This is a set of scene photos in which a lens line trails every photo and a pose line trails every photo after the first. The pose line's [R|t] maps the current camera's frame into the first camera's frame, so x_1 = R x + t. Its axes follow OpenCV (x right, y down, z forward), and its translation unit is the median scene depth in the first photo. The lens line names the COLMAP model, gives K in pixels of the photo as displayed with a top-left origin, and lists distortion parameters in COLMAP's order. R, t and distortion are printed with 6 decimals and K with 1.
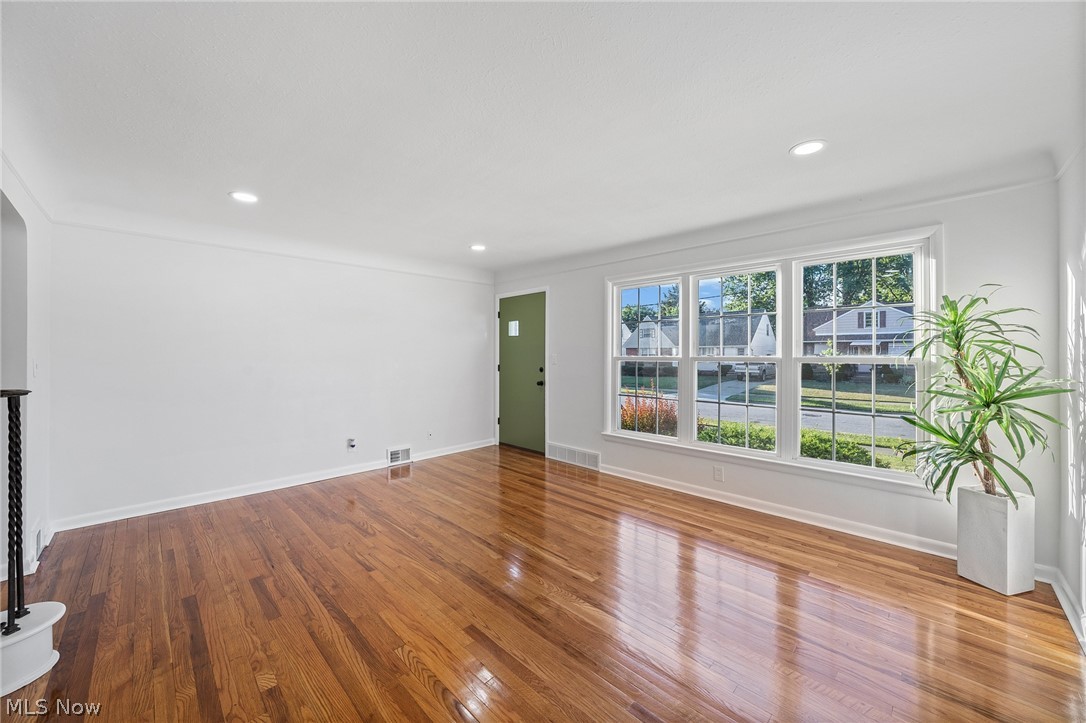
lens RADIAL K [[410.2, 0, 542.7], [0, 410.2, 351.7], [0, 0, 1]] dist [-0.020543, -0.000054]
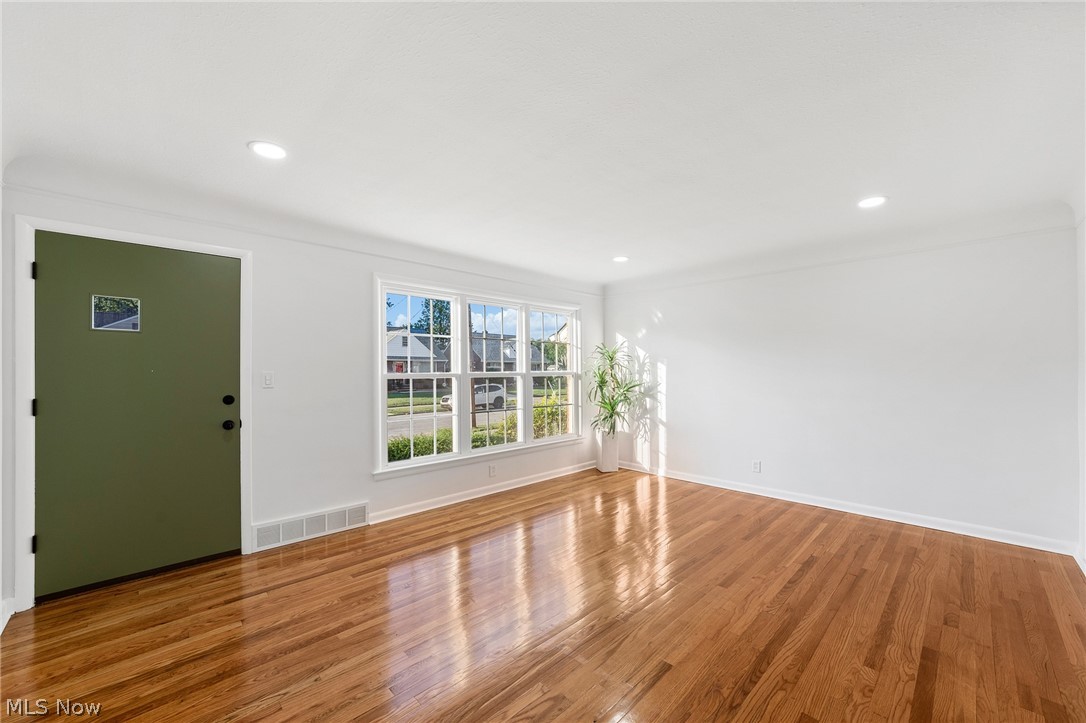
lens RADIAL K [[430.6, 0, 543.3], [0, 430.6, 368.5], [0, 0, 1]] dist [-0.023331, 0.000166]
pose [[0.000887, 0.004960, 0.999987, -0.779543], [0.000103, 0.999988, -0.004960, 0.007190], [-1.000000, 0.000107, 0.000886, 0.804179]]
